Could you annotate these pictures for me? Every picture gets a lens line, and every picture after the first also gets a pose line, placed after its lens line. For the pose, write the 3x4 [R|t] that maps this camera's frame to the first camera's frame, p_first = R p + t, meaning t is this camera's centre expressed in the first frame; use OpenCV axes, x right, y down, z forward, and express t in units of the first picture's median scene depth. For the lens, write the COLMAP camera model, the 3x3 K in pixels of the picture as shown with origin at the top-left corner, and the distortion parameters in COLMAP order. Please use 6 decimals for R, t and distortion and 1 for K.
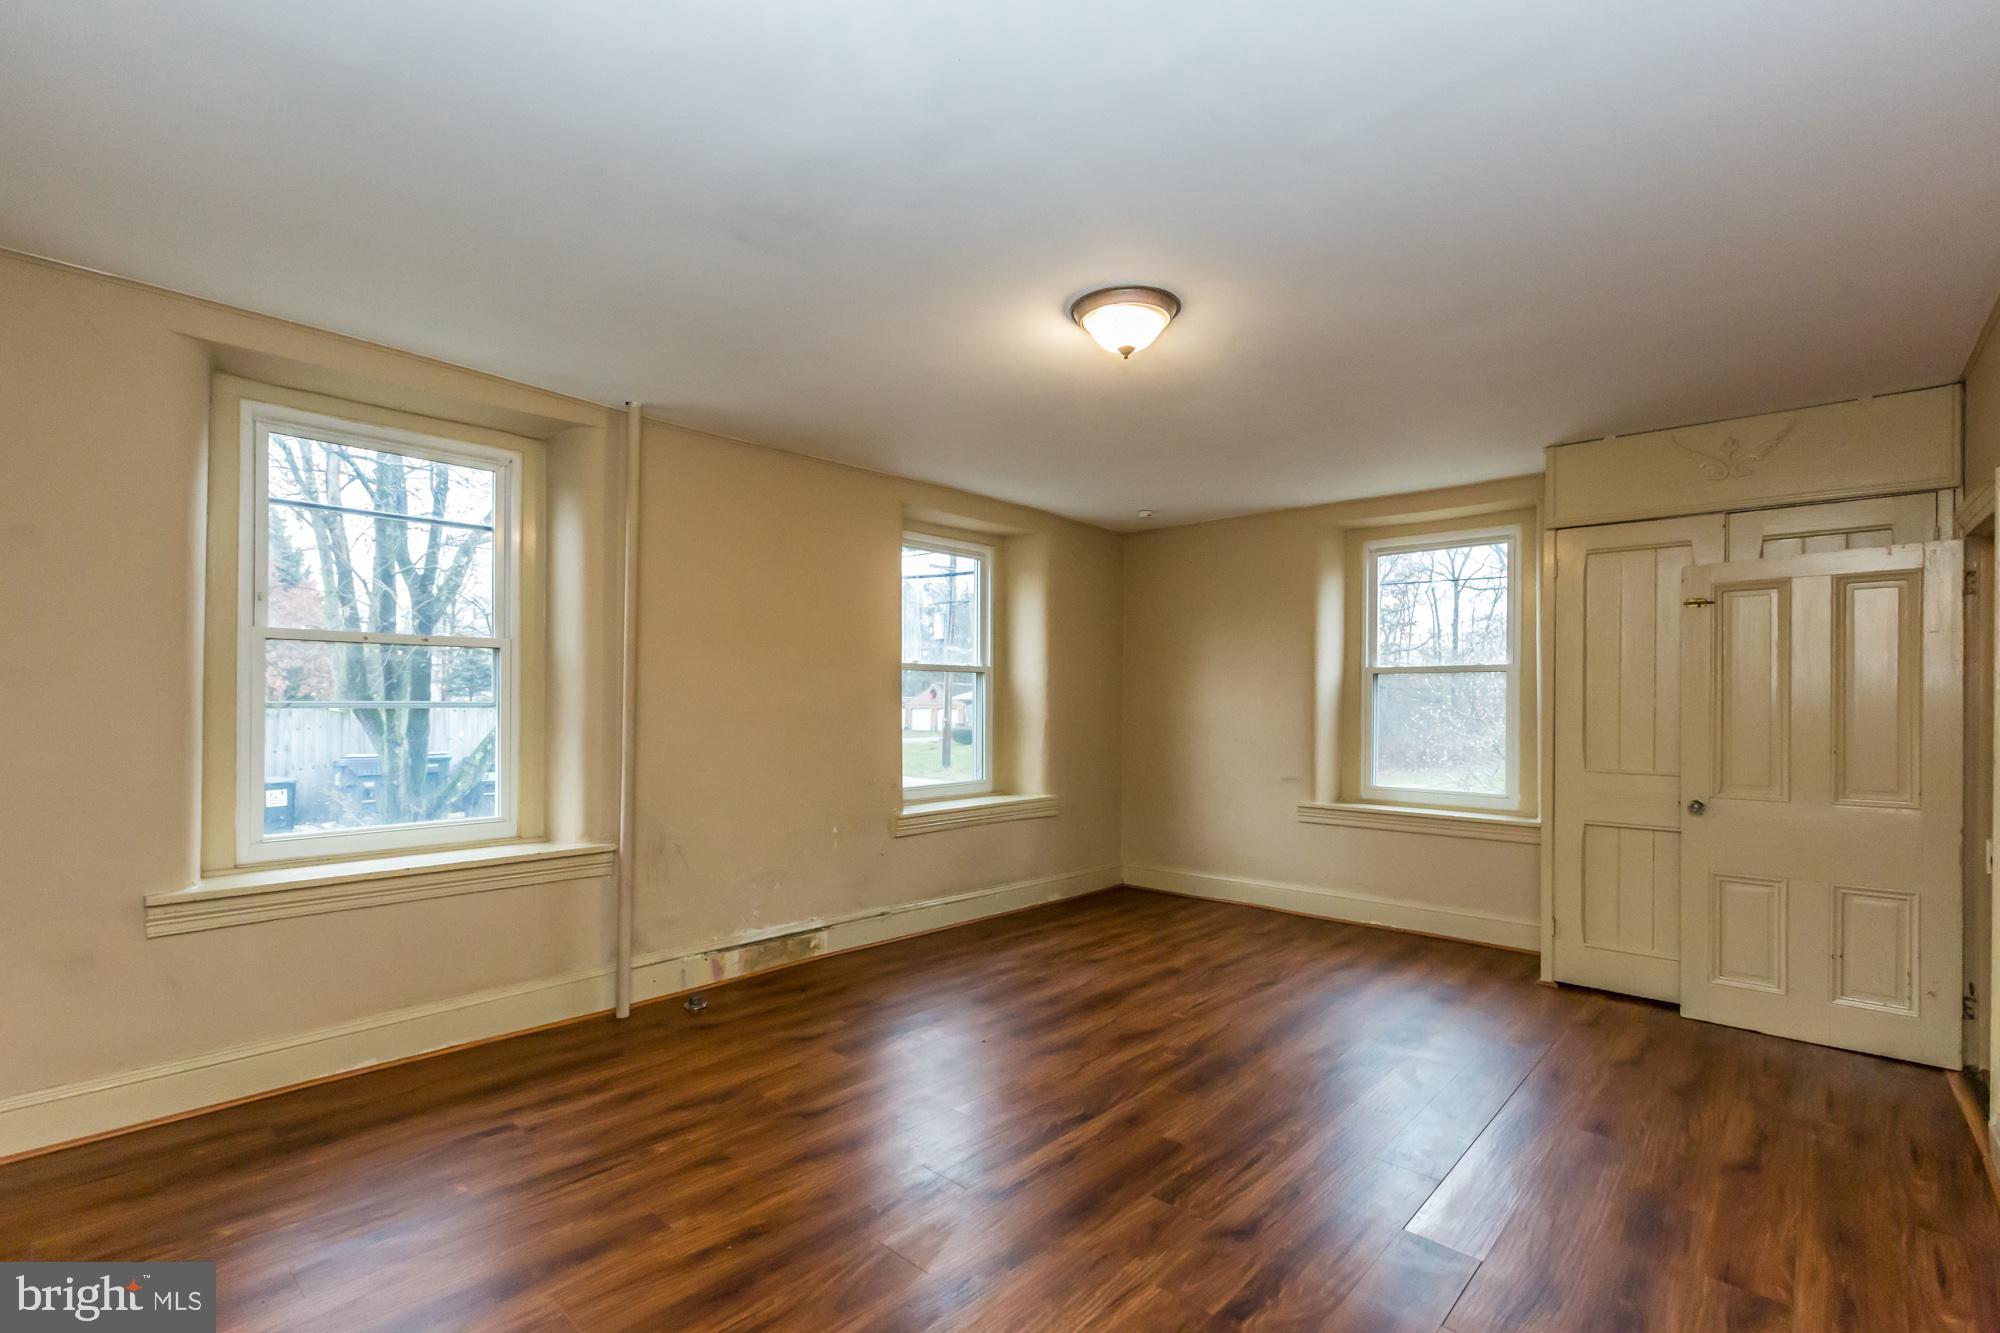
lens RADIAL K [[904.8, 0, 1000.8], [0, 904.8, 702.2], [0, 0, 1]] dist [0.000109, 0.000215]
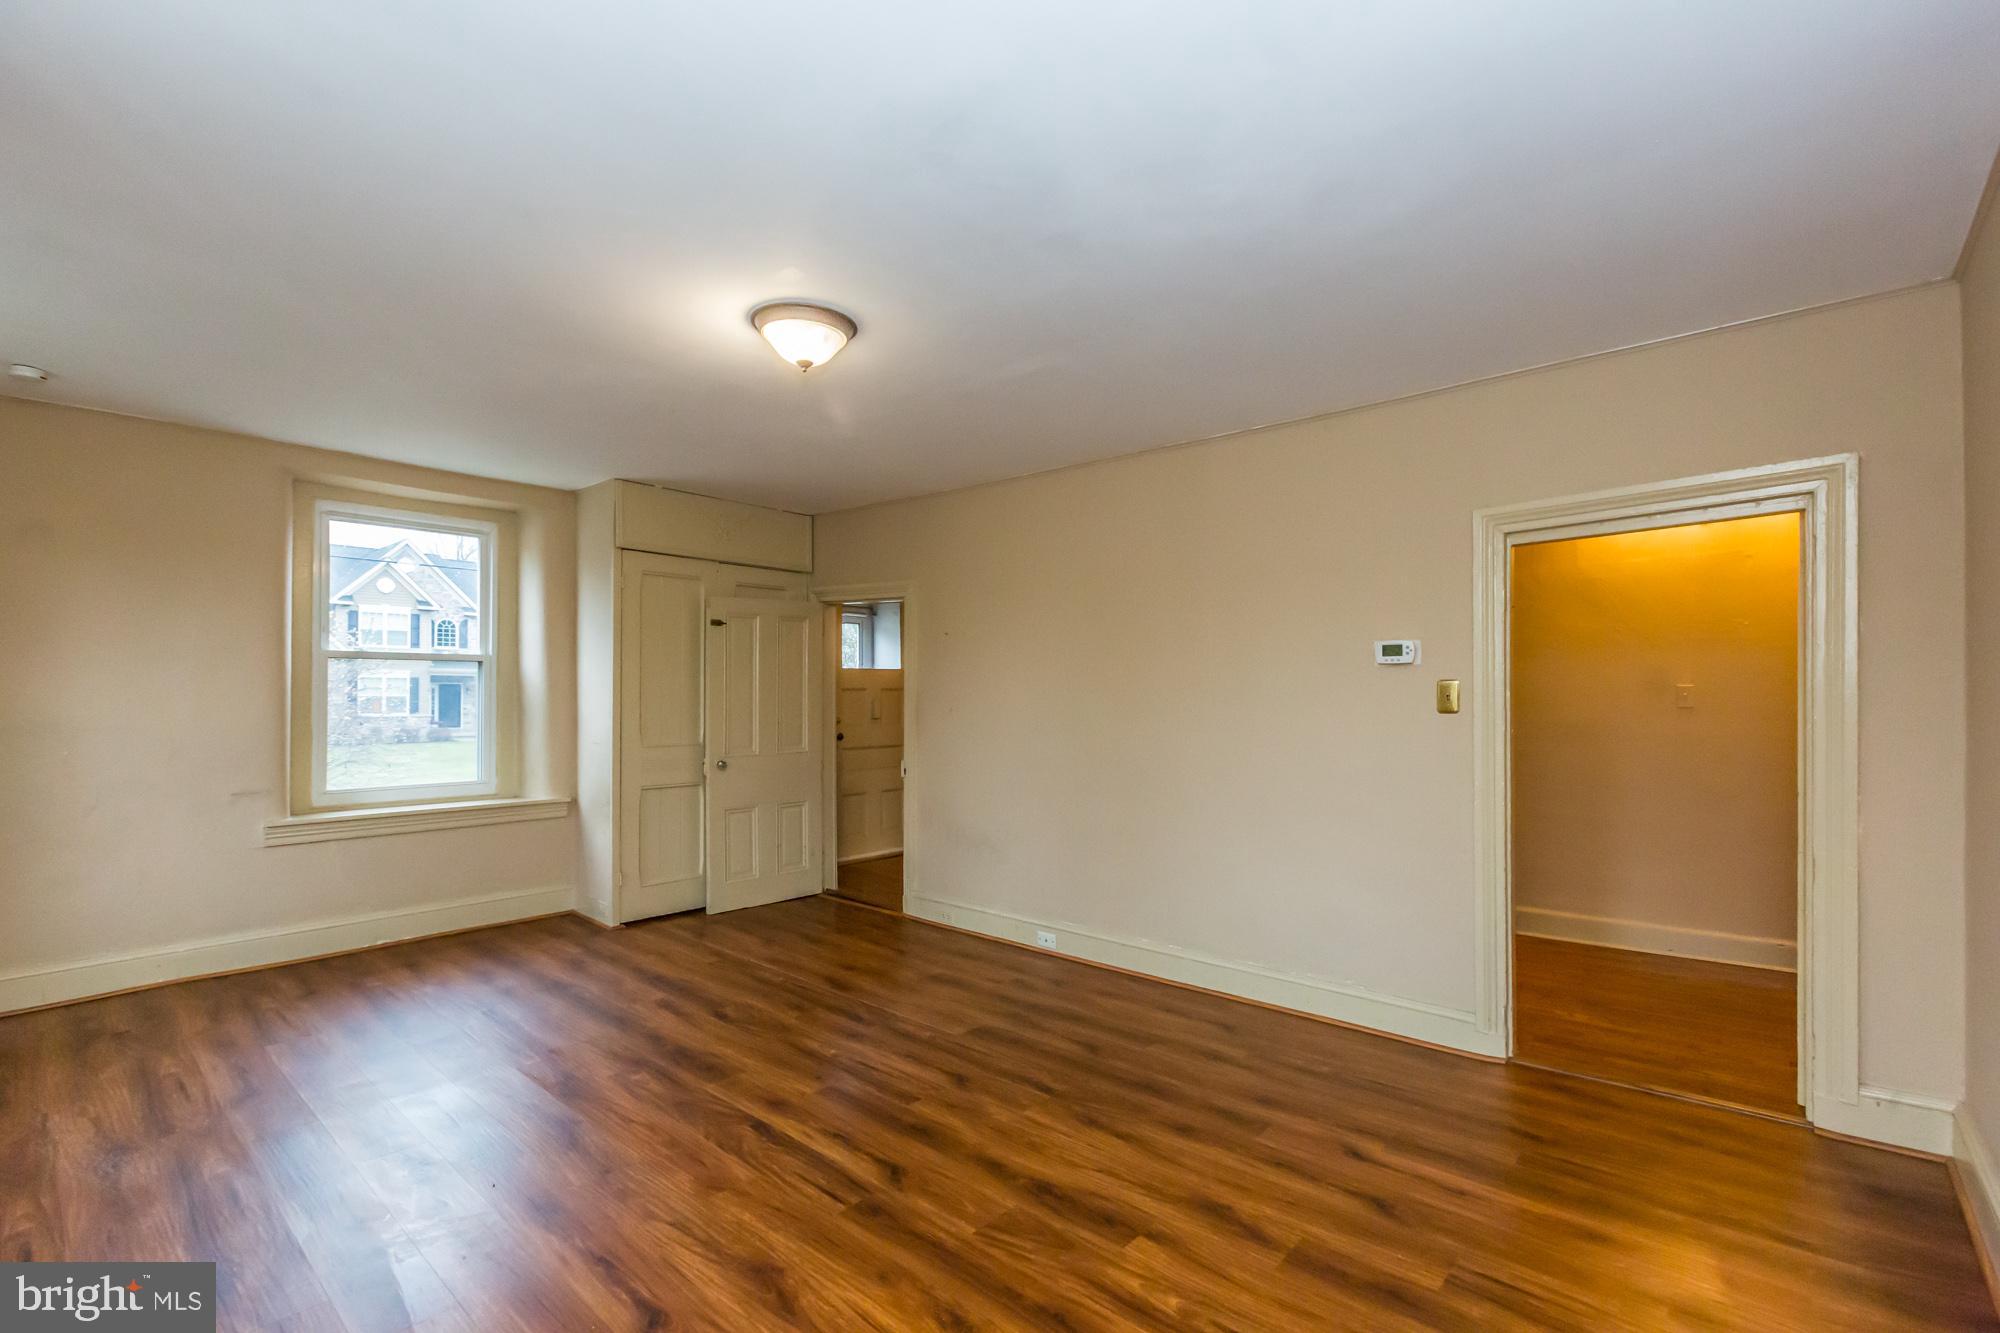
lens RADIAL K [[904.8, 0, 1000.8], [0, 904.8, 702.2], [0, 0, 1]] dist [0.000109, 0.000215]
pose [[-0.014525, -0.019792, 0.999699, -0.562970], [-0.003873, 0.999798, 0.019738, -0.012080], [-0.999887, -0.003585, -0.014599, 0.482047]]
